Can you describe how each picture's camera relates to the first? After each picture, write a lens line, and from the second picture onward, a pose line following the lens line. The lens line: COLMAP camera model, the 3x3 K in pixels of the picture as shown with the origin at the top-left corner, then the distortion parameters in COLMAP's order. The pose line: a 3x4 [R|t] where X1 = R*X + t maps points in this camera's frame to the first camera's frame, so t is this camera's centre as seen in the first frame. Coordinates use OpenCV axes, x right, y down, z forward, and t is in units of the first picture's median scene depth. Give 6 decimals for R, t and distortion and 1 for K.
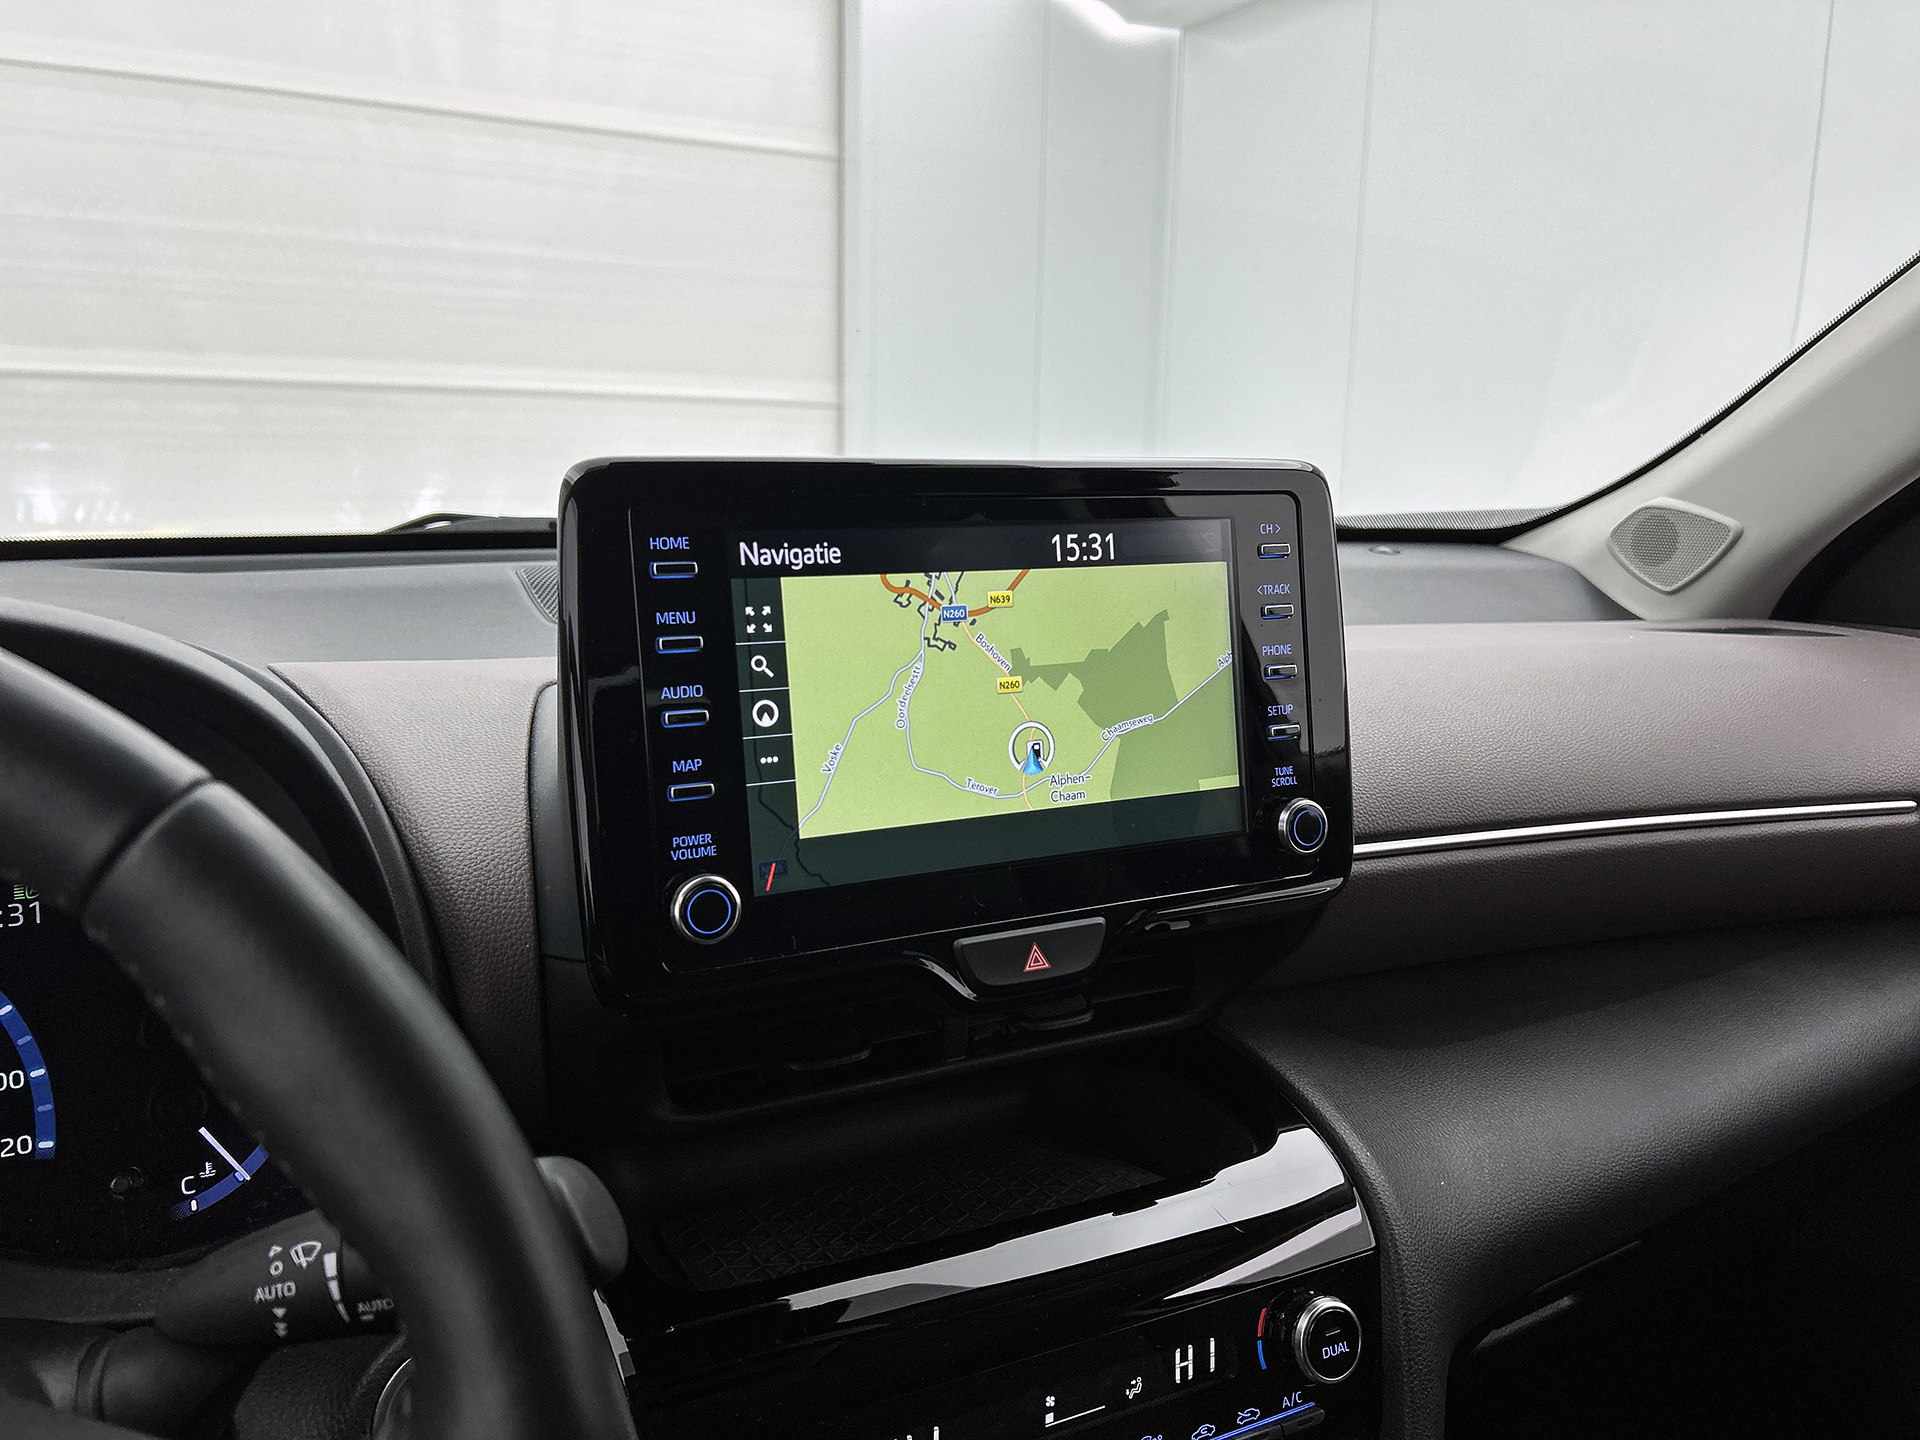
lens RADIAL K [[1480.3, 0, 963.4], [0, 1480.3, 731.3], [0, 0, 1]] dist [0.065846, -0.083965]
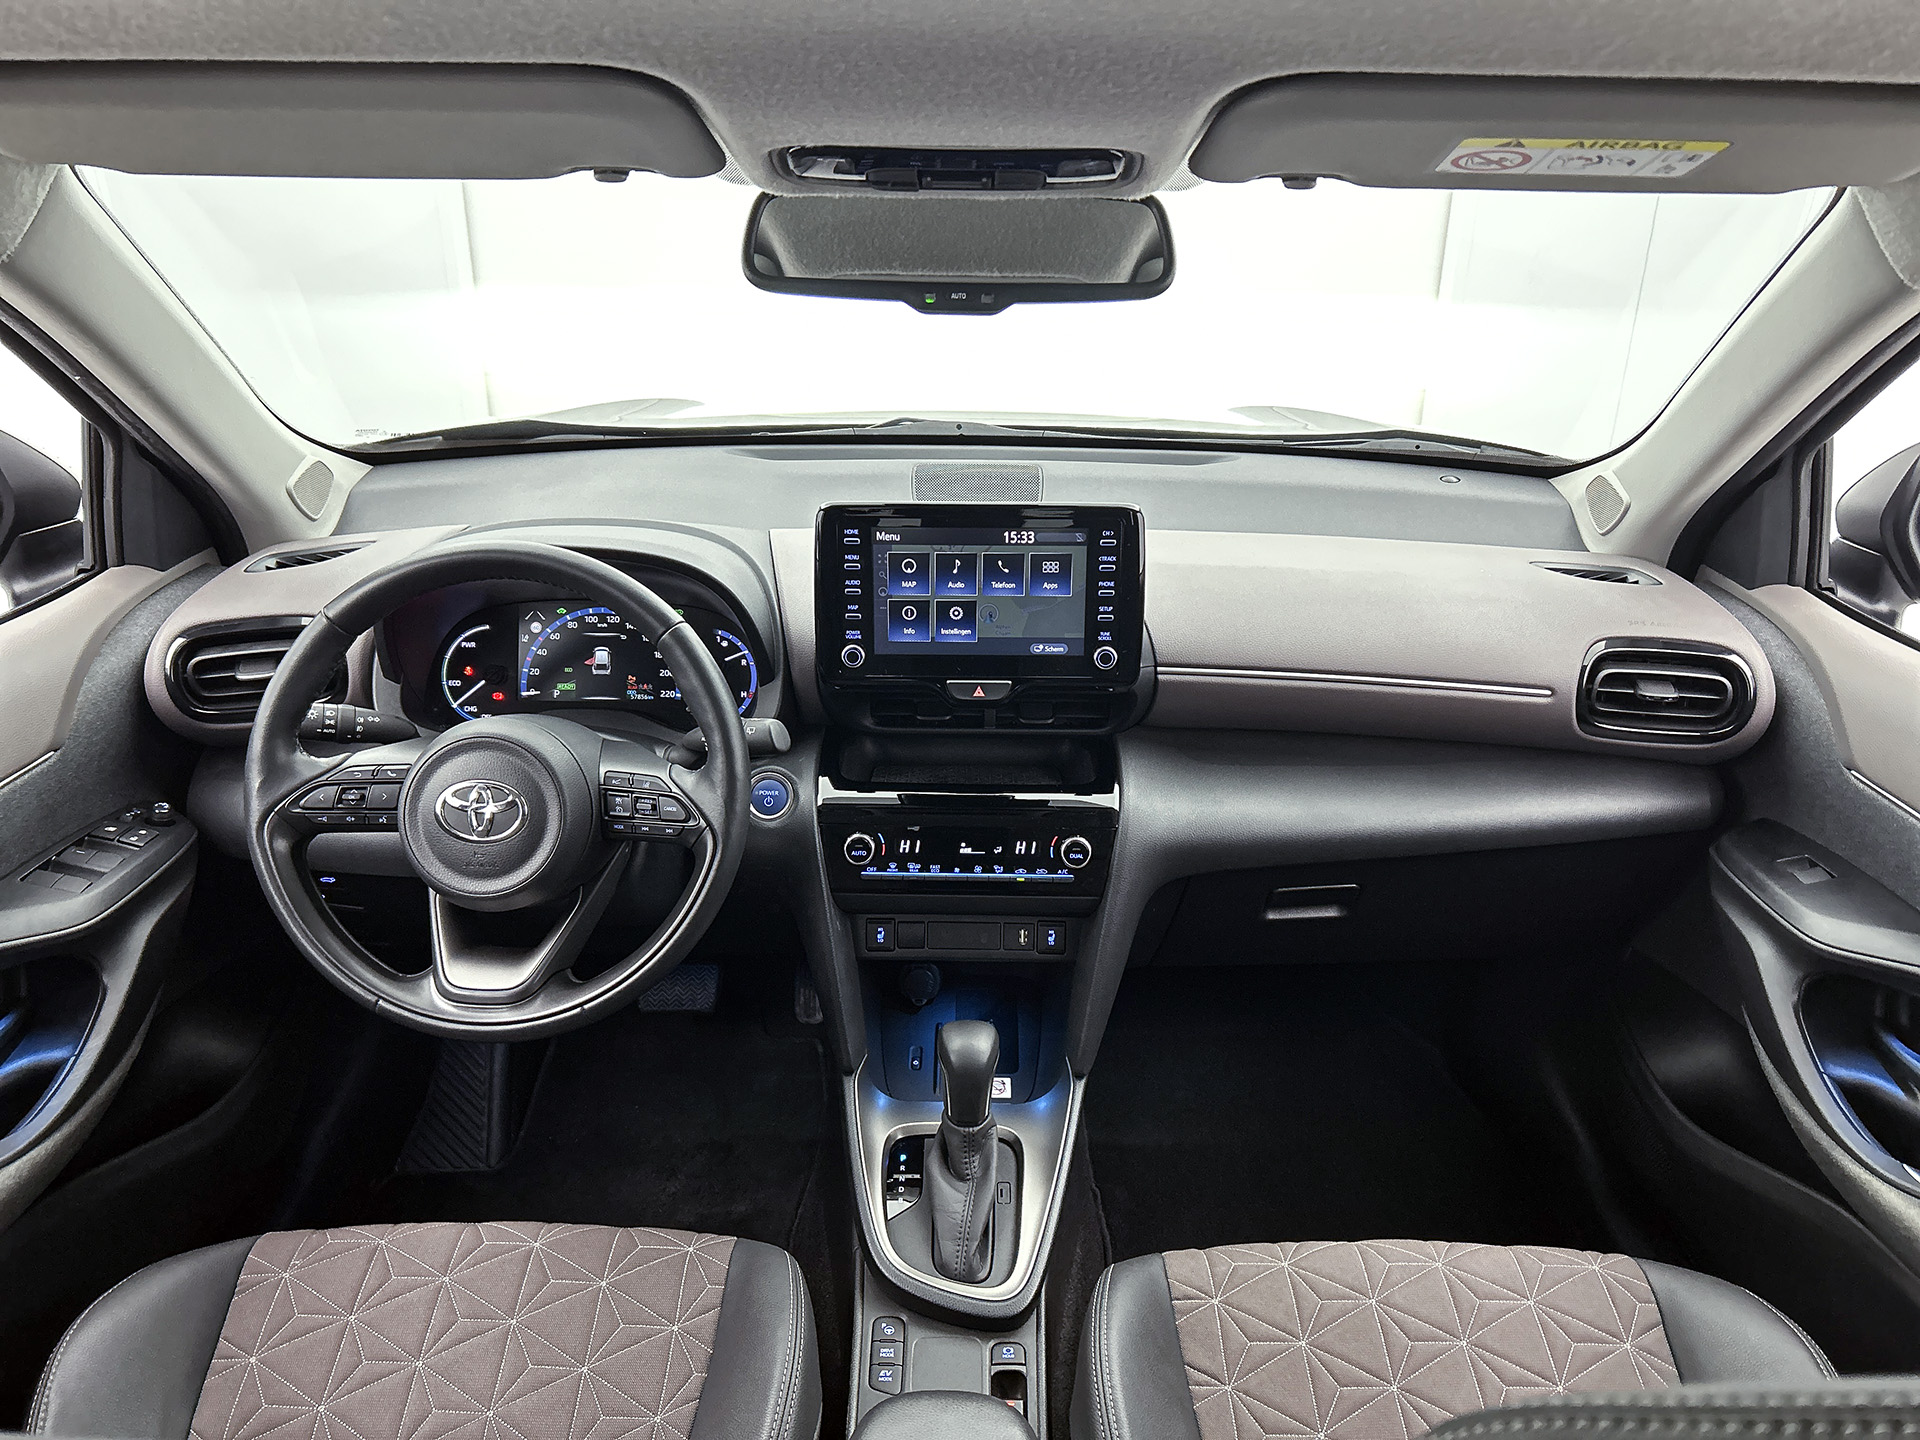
lens RADIAL K [[1480.3, 0, 979.4], [0, 1480.3, 746.6], [0, 0, 1]] dist [0.065846, -0.083965]
pose [[0.890597, 0.183701, -0.416042, 1.131437], [-0.089340, 0.967635, 0.236009, -0.366746], [0.445932, -0.173020, 0.878185, -1.312262]]
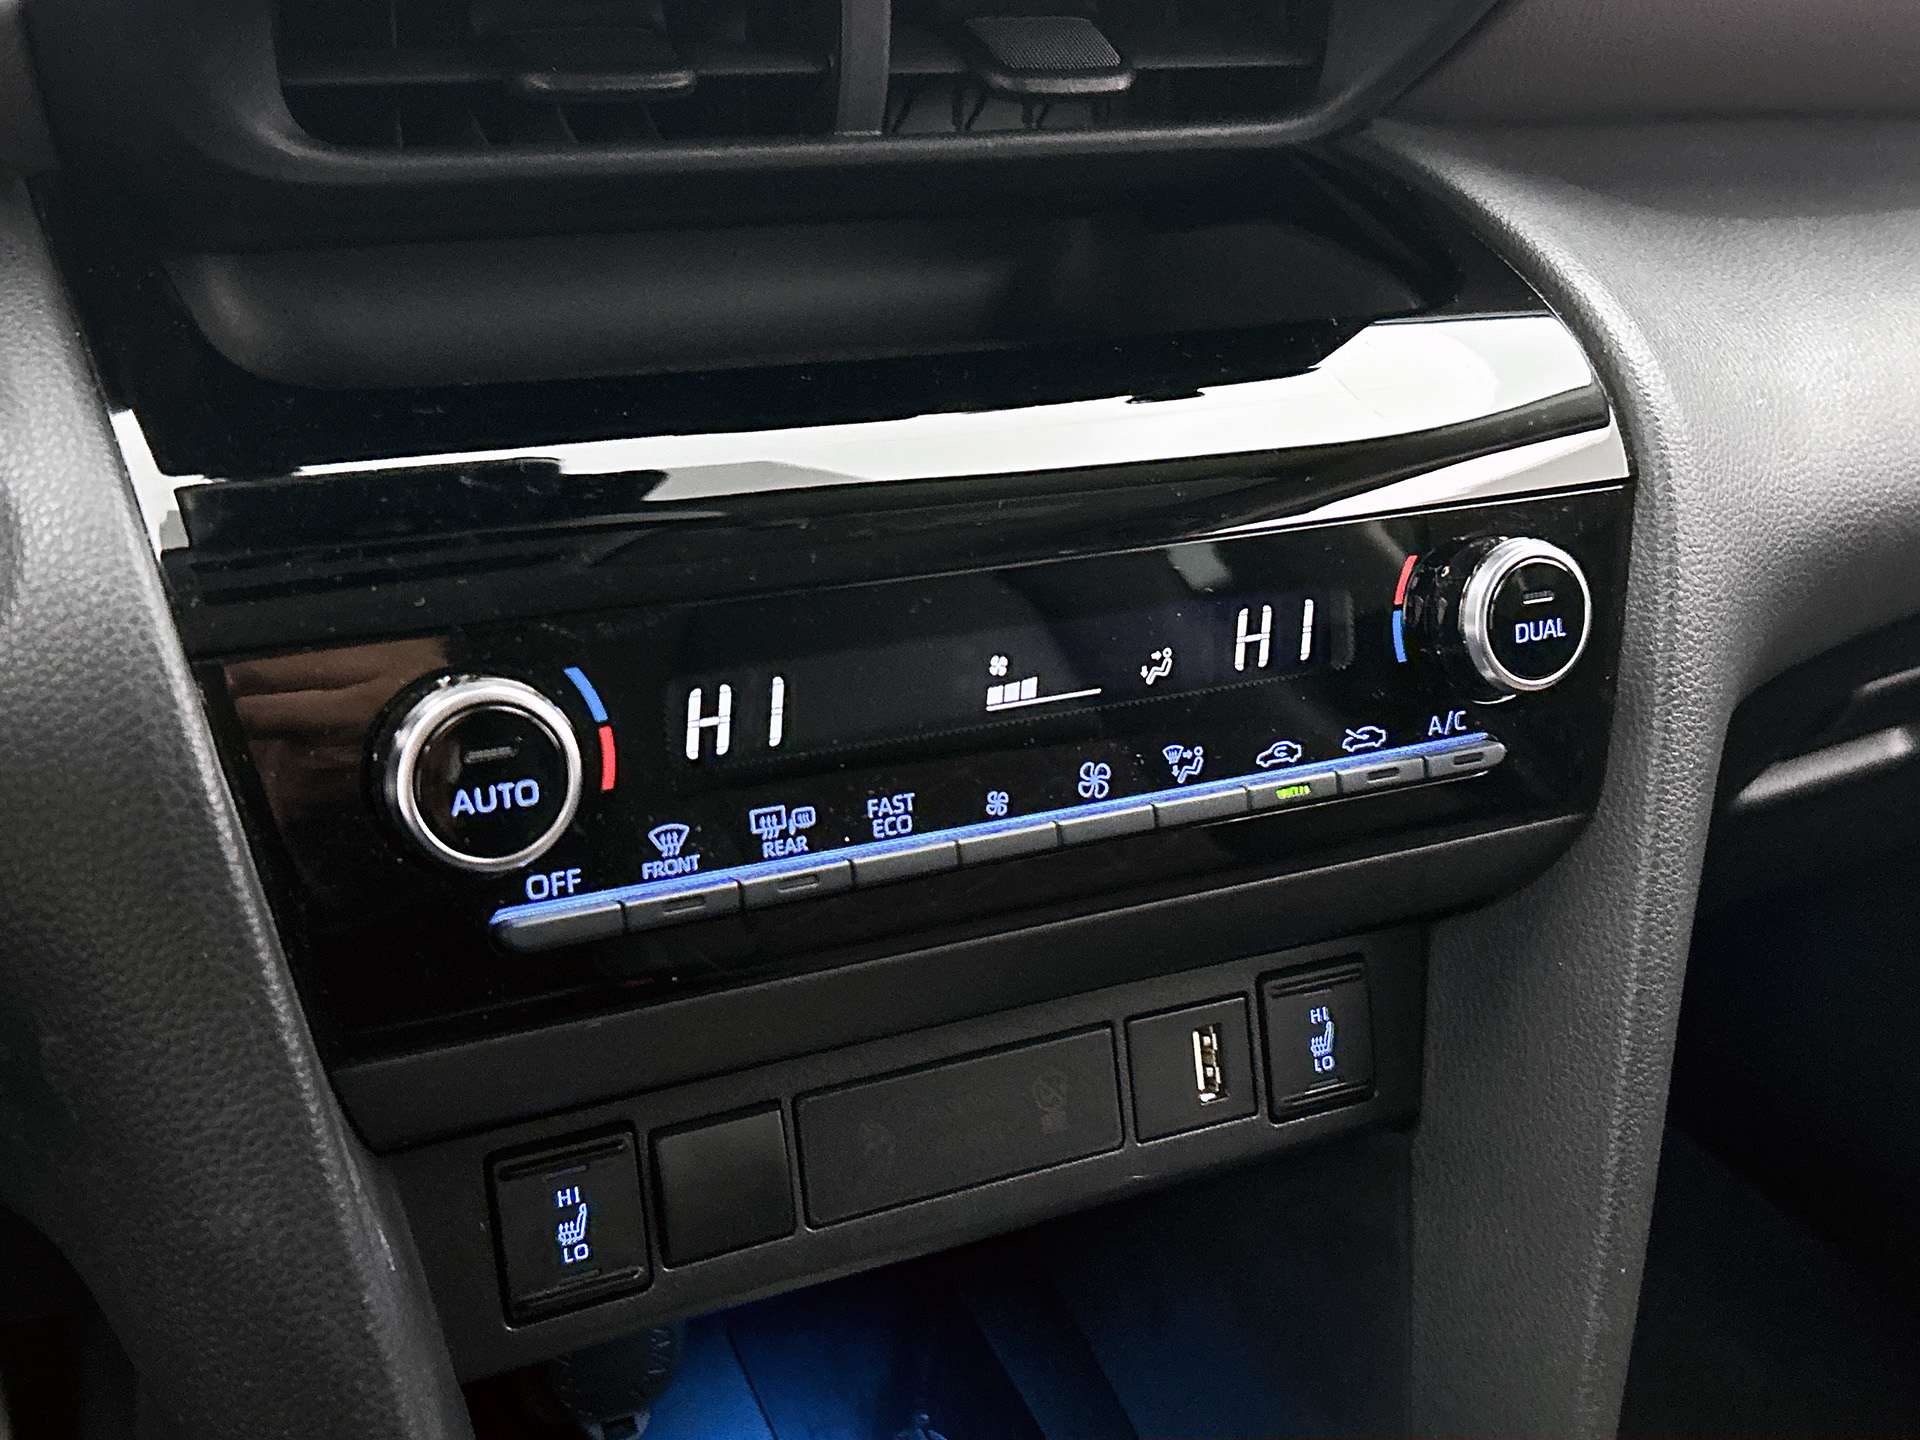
lens RADIAL K [[2193.7, 0, 945.4], [0, 2193.7, 675.5], [0, 0, 1]] dist [0.083889, 0.000000]
pose [[0.998877, 0.047271, 0.003340, 0.034376], [-0.046724, 0.970642, 0.235947, 0.250172], [0.007911, -0.235838, 0.971760, 0.225625]]
